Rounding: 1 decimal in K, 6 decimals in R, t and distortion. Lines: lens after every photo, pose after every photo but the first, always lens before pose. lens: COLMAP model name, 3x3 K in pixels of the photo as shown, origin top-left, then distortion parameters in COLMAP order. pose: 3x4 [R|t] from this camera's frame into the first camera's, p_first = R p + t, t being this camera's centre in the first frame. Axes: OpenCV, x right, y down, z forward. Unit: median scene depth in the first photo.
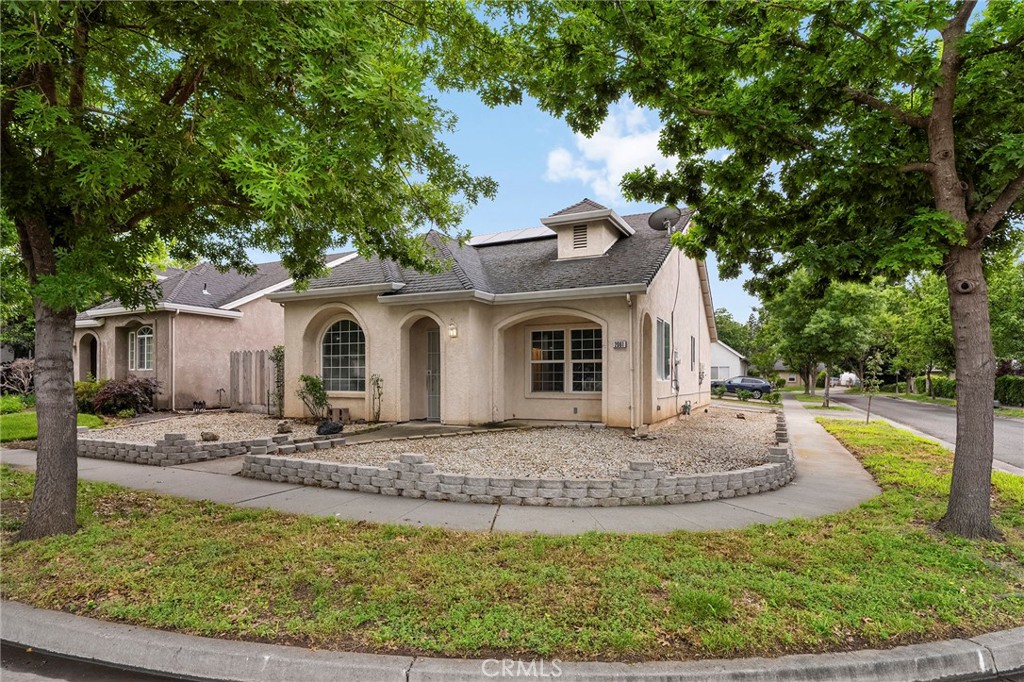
lens RADIAL K [[540.8, 0, 512.9], [0, 540.8, 377.3], [0, 0, 1]] dist [-0.001054, -0.000035]
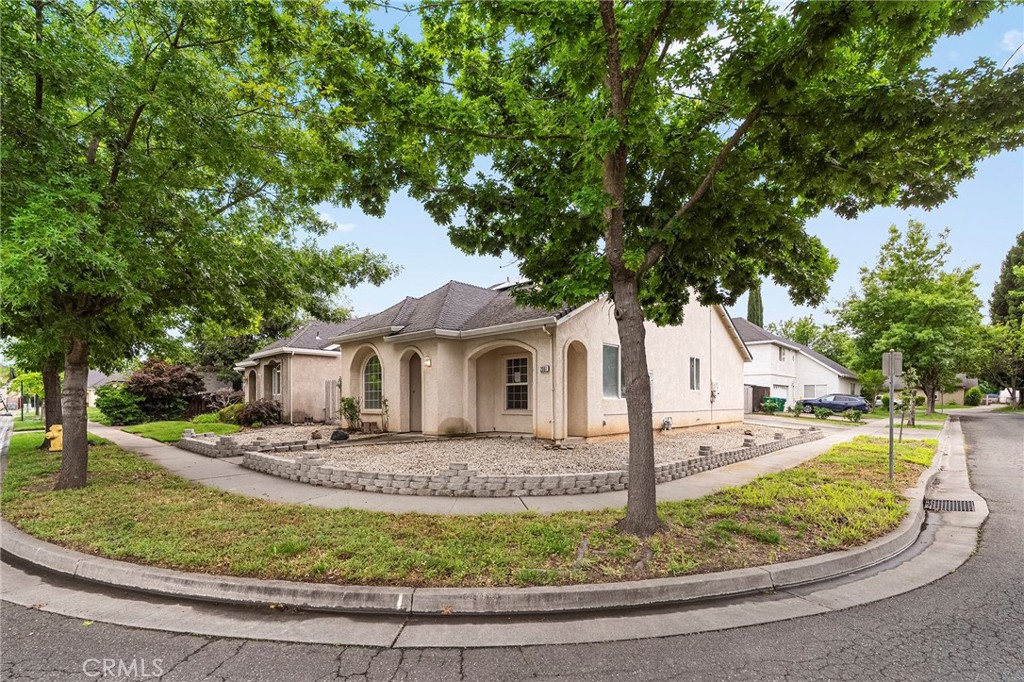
lens RADIAL K [[477.3, 0, 514.6], [0, 477.3, 397.3], [0, 0, 1]] dist [-0.000649, -0.000038]
pose [[0.953210, -0.010092, -0.302141, 0.405960], [0.009484, 0.999949, -0.003478, 0.004396], [0.302161, 0.000450, 0.953257, -0.016524]]
